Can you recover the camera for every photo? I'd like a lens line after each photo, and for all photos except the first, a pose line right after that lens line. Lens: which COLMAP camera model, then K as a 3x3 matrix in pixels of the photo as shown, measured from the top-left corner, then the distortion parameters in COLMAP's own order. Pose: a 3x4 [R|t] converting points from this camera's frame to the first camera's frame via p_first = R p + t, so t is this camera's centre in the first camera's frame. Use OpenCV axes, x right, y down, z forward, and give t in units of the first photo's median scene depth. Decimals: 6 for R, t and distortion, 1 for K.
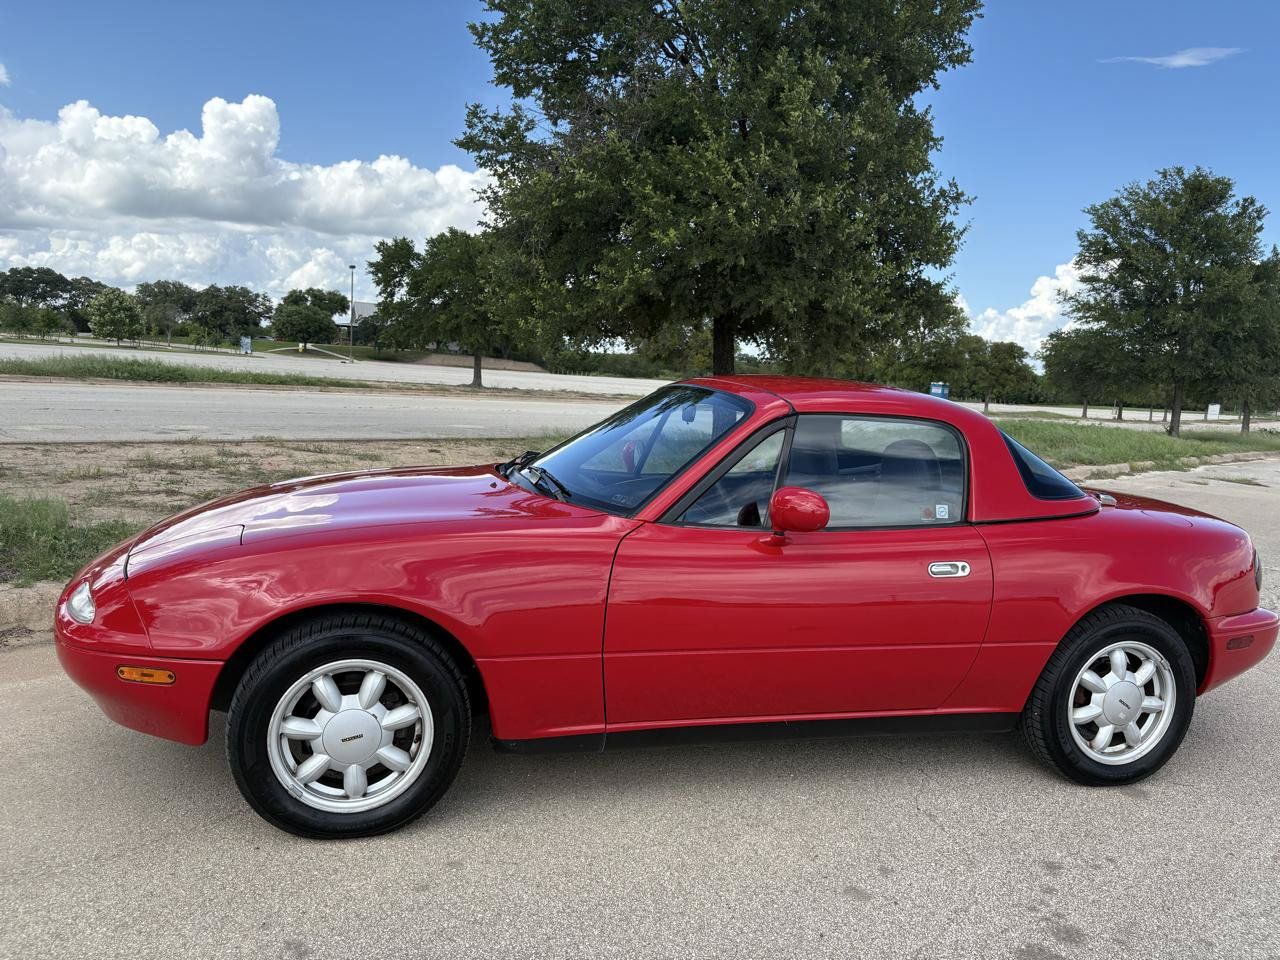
lens RADIAL K [[974.4, 0, 635.2], [0, 974.4, 488.8], [0, 0, 1]] dist [0.038317, -0.043321]
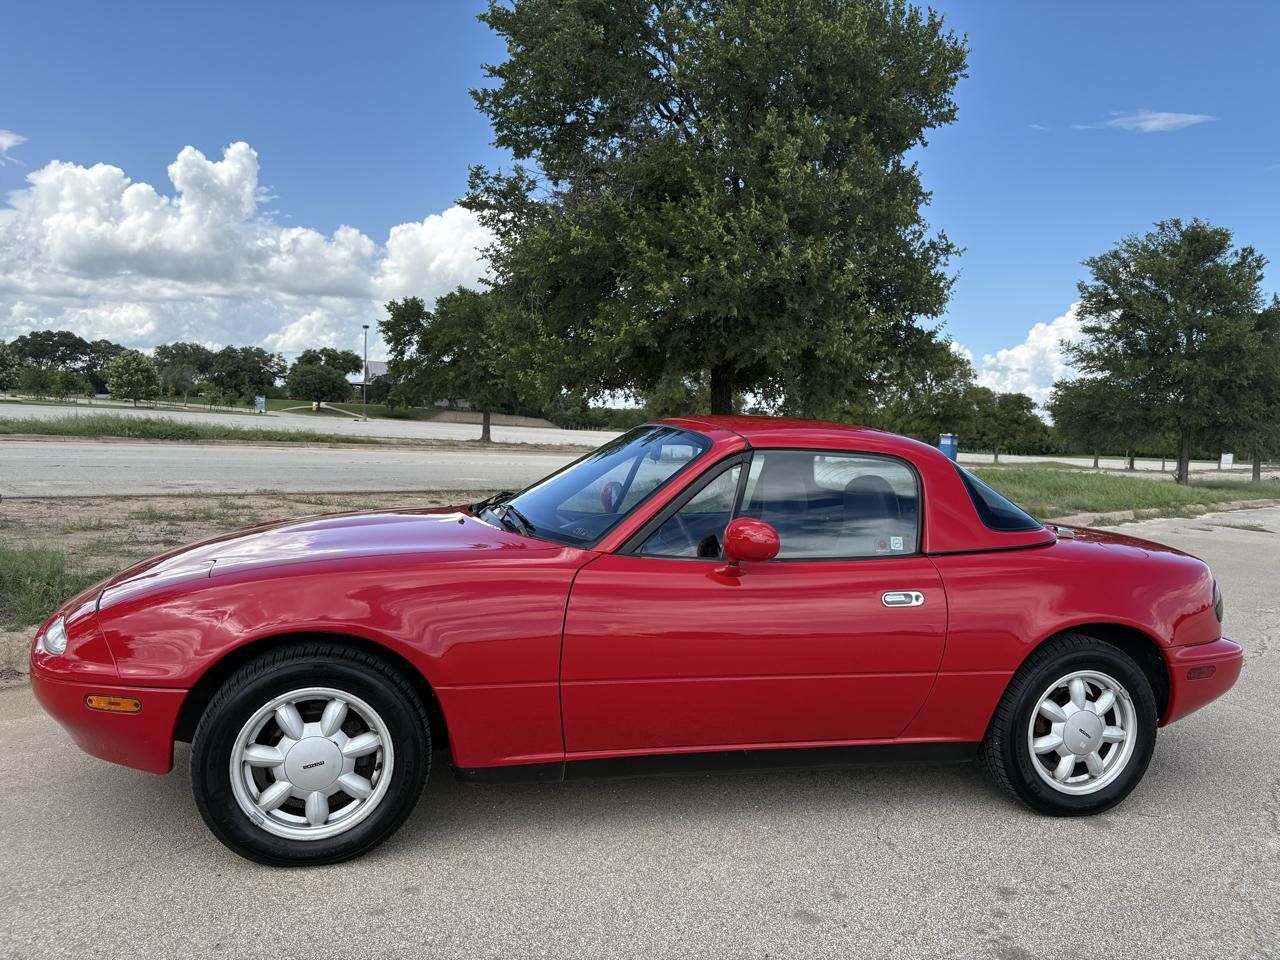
lens RADIAL K [[974.4, 0, 634.8], [0, 974.4, 492.6], [0, 0, 1]] dist [0.038317, -0.043321]
pose [[0.999881, -0.009043, -0.012523, 0.016007], [0.008377, 0.998601, -0.052218, 0.006587], [0.012978, 0.052107, 0.998557, -0.008772]]
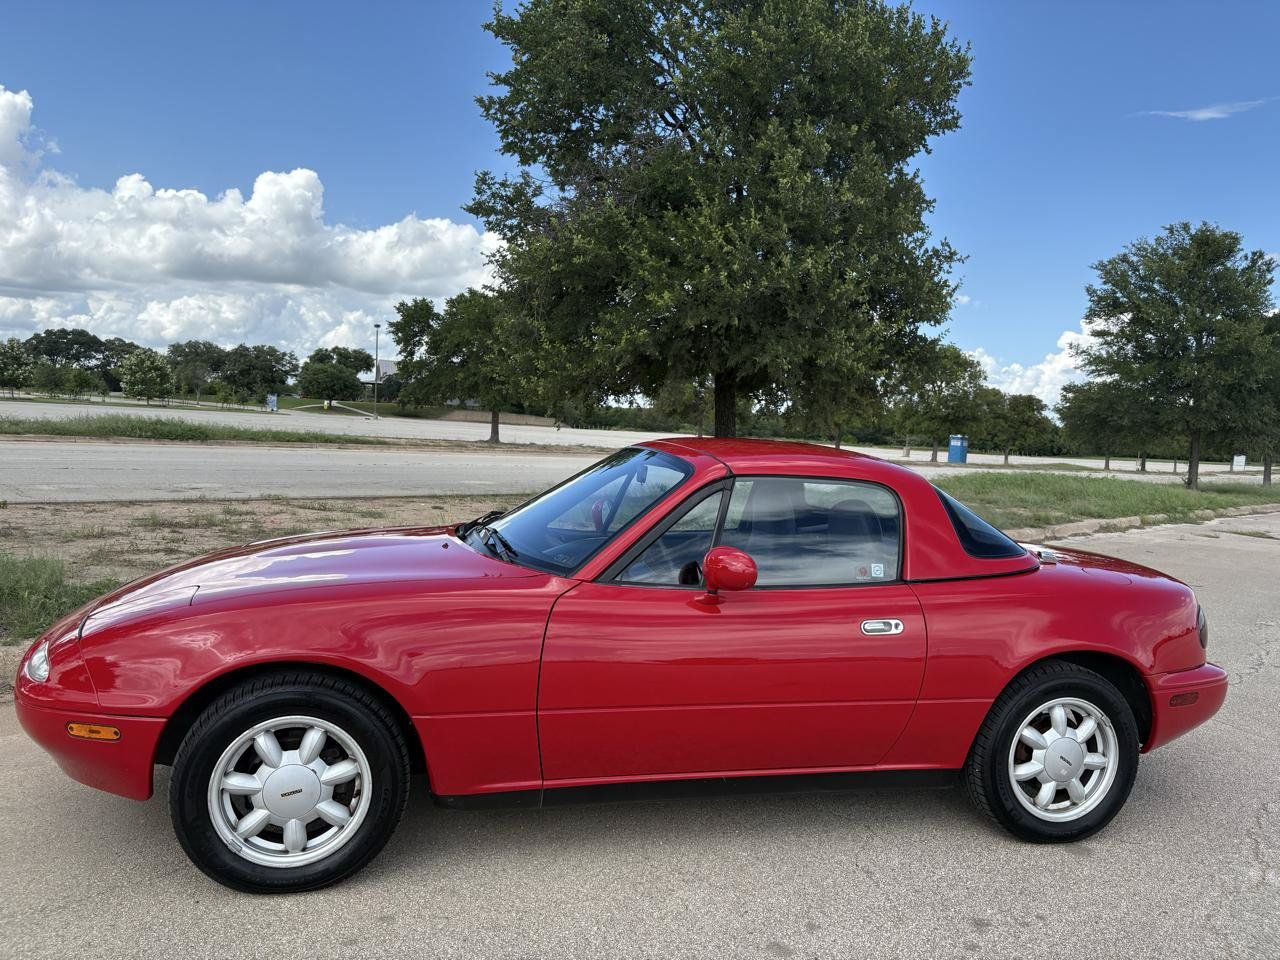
lens RADIAL K [[974.4, 0, 637.1], [0, 974.4, 484.3], [0, 0, 1]] dist [0.038317, -0.043321]
pose [[0.999770, -0.005131, -0.020807, 0.025245], [0.003883, 0.998218, -0.059550, -0.002005], [0.021075, 0.059456, 0.998008, -0.011380]]
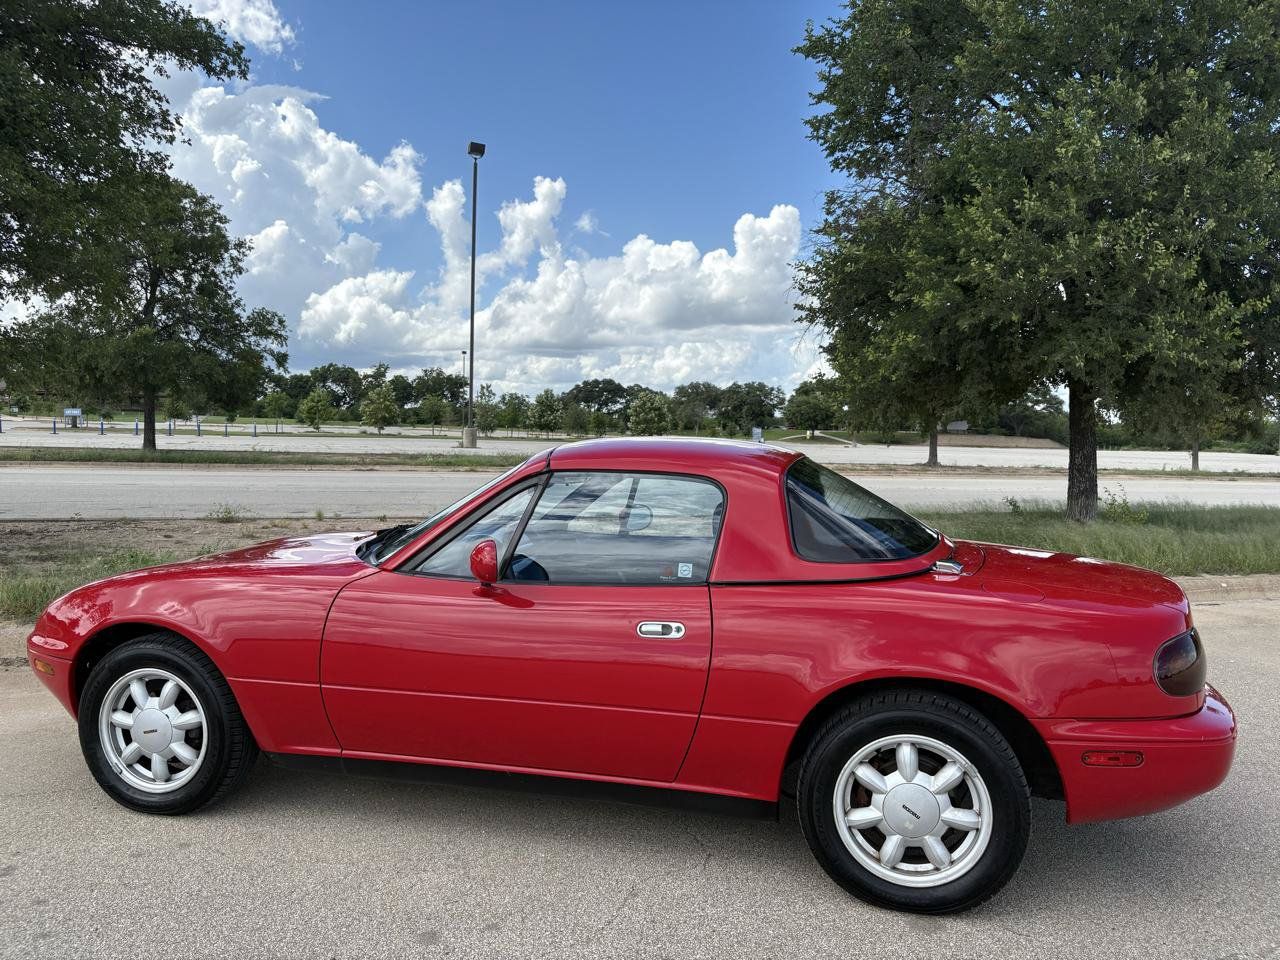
lens RADIAL K [[974.4, 0, 634.1], [0, 974.4, 487.3], [0, 0, 1]] dist [0.038317, -0.043321]
pose [[0.868495, -0.016050, -0.495437, 0.226218], [-0.026923, 0.996473, -0.079477, 0.006017], [0.494966, 0.082365, 0.865000, 0.046759]]
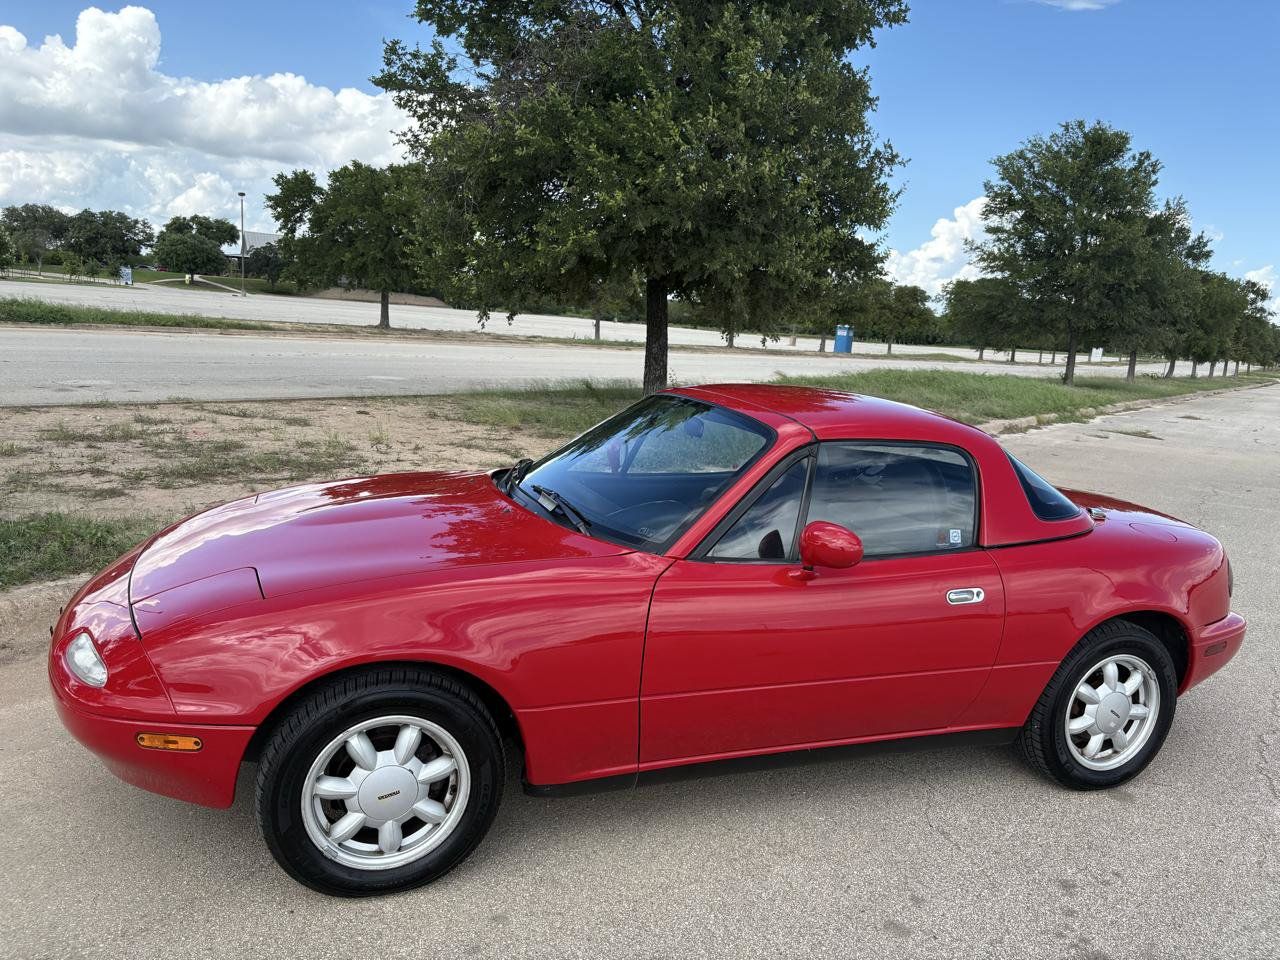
lens RADIAL K [[974.4, 0, 638.2], [0, 974.4, 488.1], [0, 0, 1]] dist [0.038317, -0.043321]
pose [[0.995055, -0.006954, 0.099084, -0.034924], [0.000675, 0.997997, 0.063258, -0.027840], [-0.099326, -0.062878, 0.993066, 0.008377]]
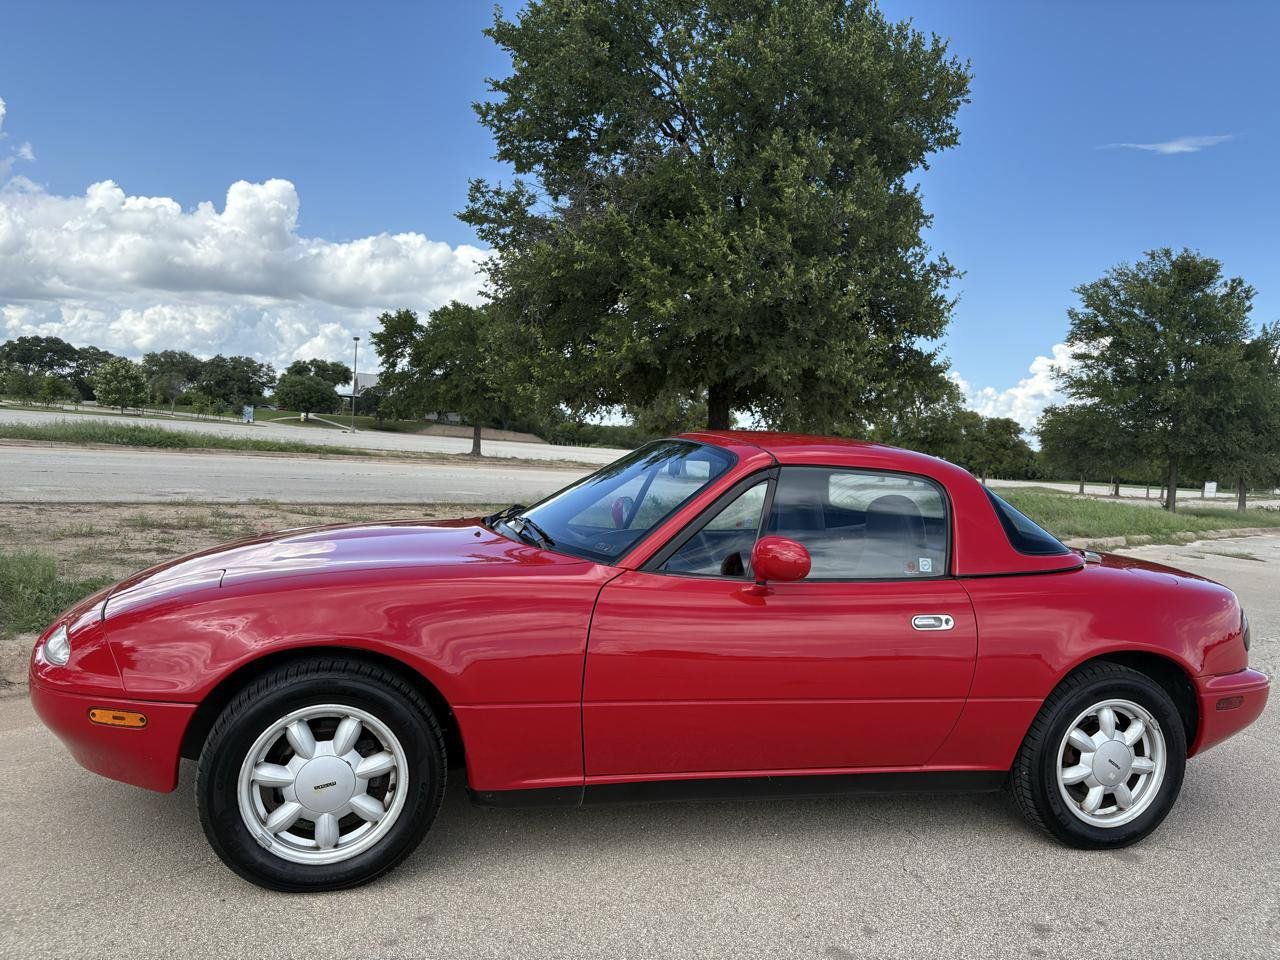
lens RADIAL K [[974.4, 0, 633.6], [0, 974.4, 488.8], [0, 0, 1]] dist [0.038317, -0.043321]
pose [[0.999952, 0.009790, -0.000355, 0.004623], [-0.009790, 0.997233, -0.073695, 0.006835], [-0.000367, 0.073695, 0.997281, -0.000590]]
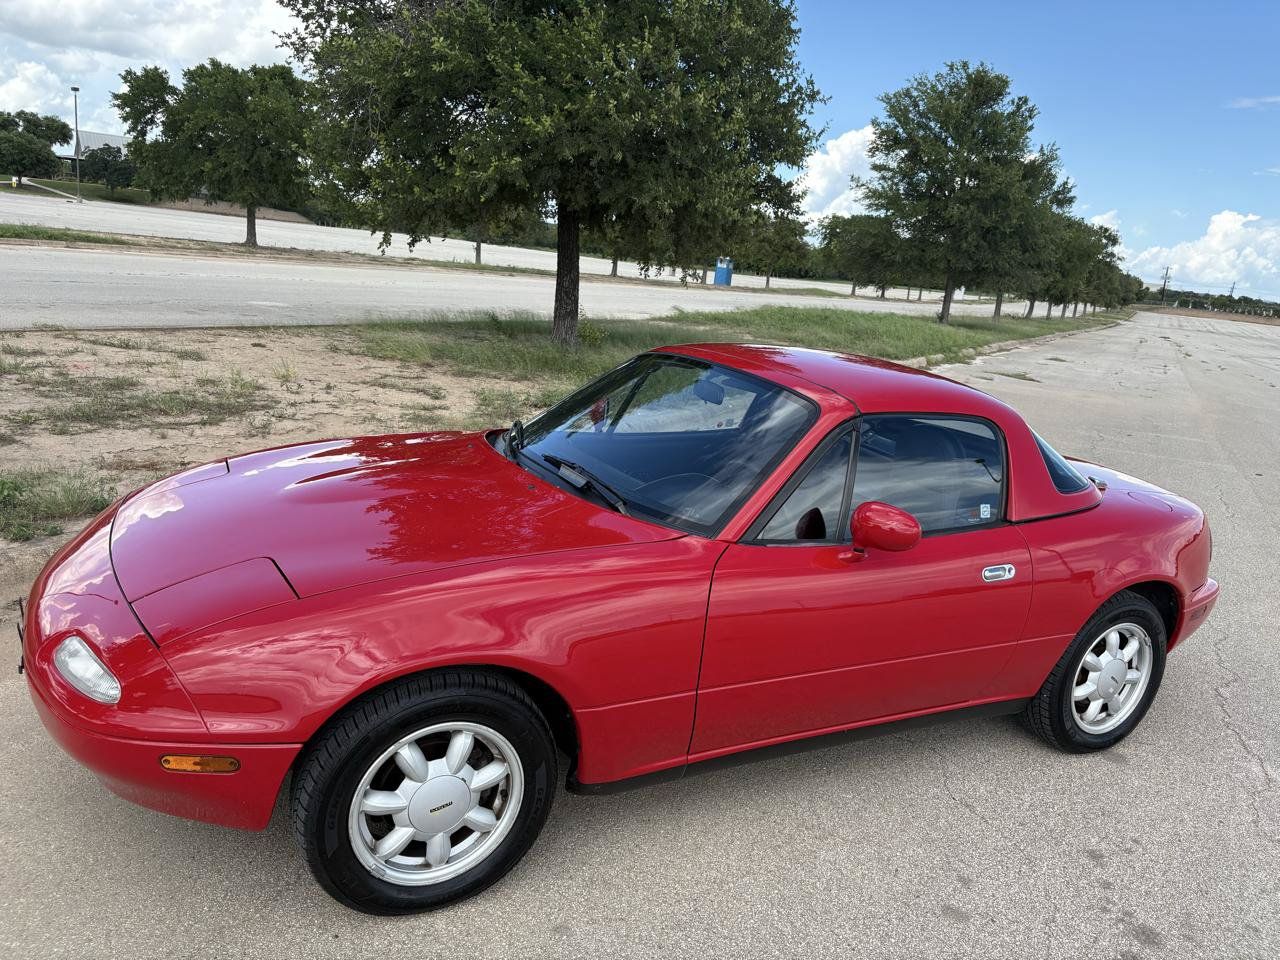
lens RADIAL K [[974.4, 0, 640.5], [0, 974.4, 492.6], [0, 0, 1]] dist [0.038317, -0.043321]
pose [[0.973497, -0.014743, 0.228226, -0.079170], [-0.017586, 0.990140, 0.138976, -0.039390], [-0.228025, -0.139306, 0.963638, 0.035933]]
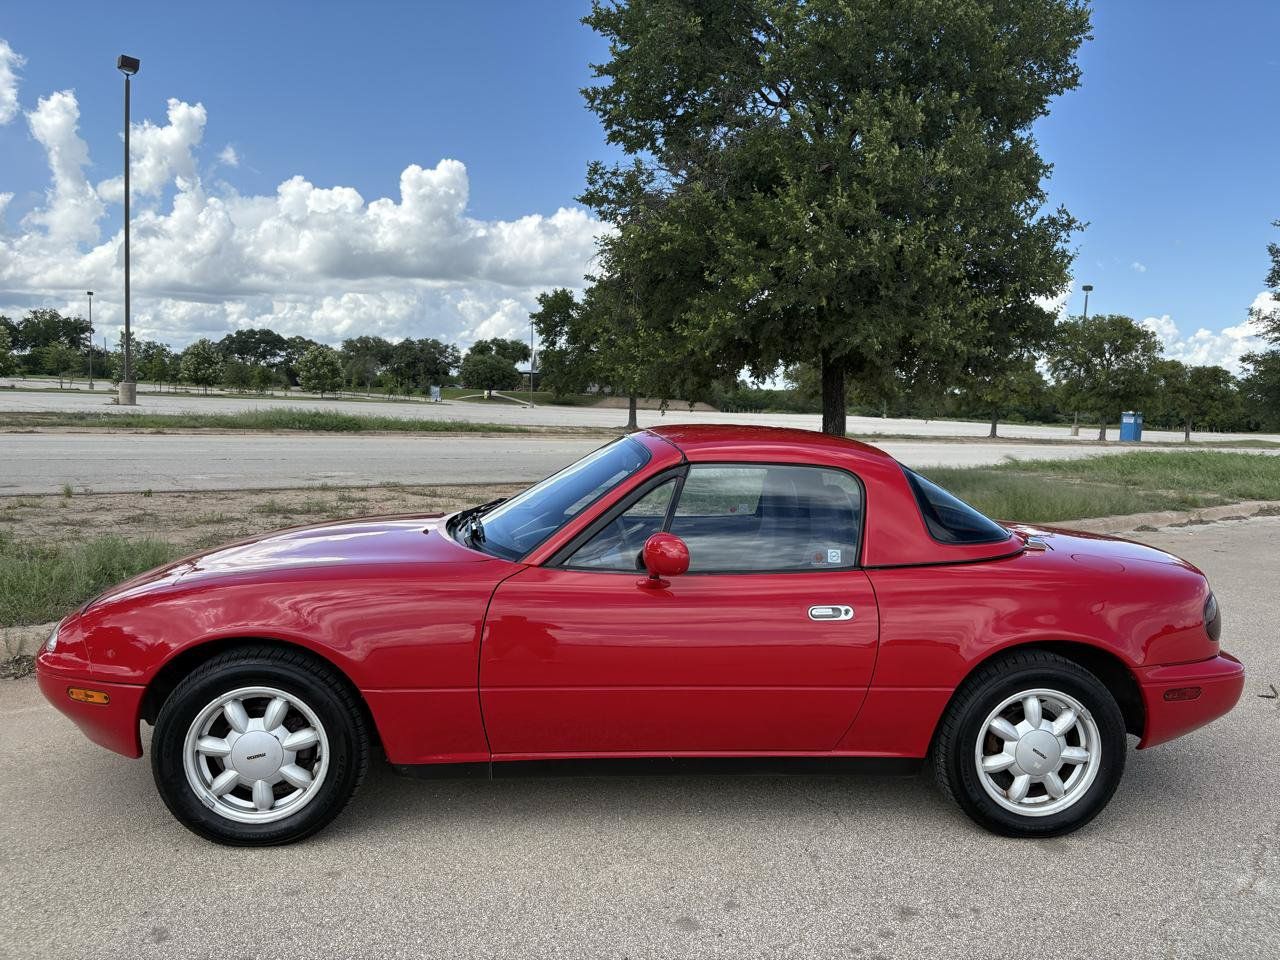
lens RADIAL K [[974.4, 0, 637.5], [0, 974.4, 489.3], [0, 0, 1]] dist [0.038317, -0.043321]
pose [[0.983982, -0.011328, -0.177905, 0.089686], [0.004474, 0.999234, -0.038877, -0.002360], [0.178209, 0.037459, 0.983279, -0.013211]]
